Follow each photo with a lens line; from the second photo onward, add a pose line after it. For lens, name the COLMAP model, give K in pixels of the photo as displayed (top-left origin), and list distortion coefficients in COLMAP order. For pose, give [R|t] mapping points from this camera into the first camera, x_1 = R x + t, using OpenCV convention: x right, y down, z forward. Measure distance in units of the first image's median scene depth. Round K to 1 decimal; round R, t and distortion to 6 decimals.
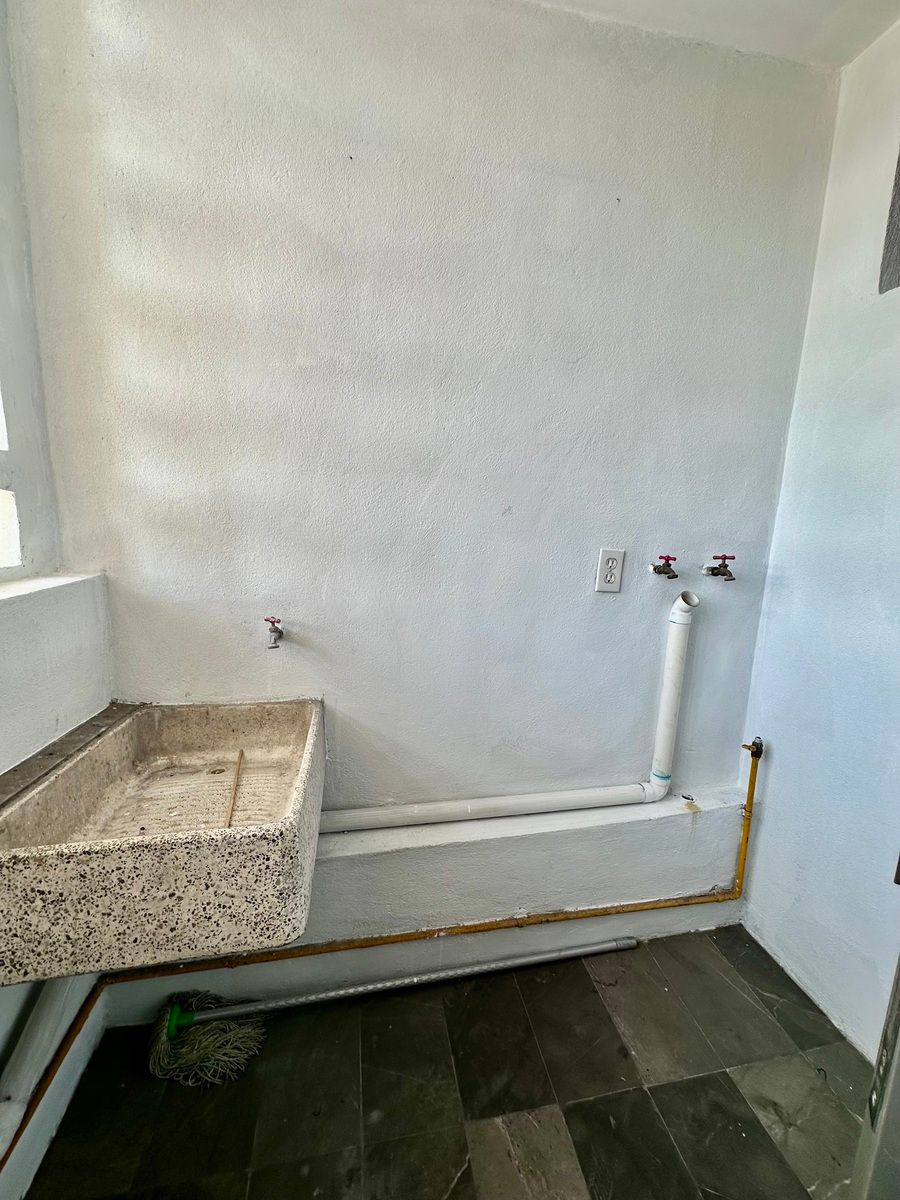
lens RADIAL K [[478.5, 0, 450.4], [0, 478.5, 597.8], [0, 0, 1]] dist [-0.004668, 0.000946]
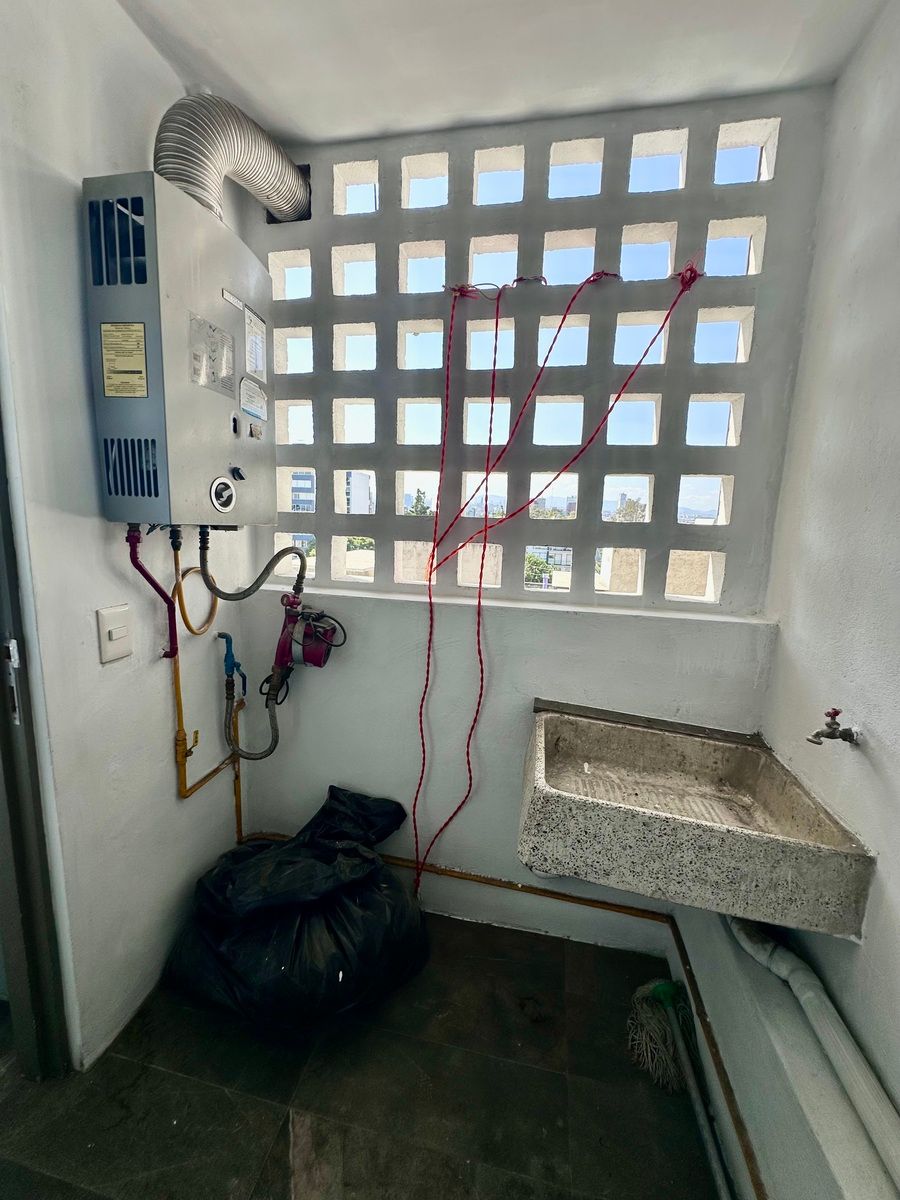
lens RADIAL K [[478.5, 0, 448.6], [0, 478.5, 596.4], [0, 0, 1]] dist [-0.004668, 0.000946]
pose [[-0.383564, 0.092788, -0.918841, 0.645384], [-0.198780, 0.963324, 0.180259, -0.170933], [0.901867, 0.251788, -0.351052, 0.712842]]
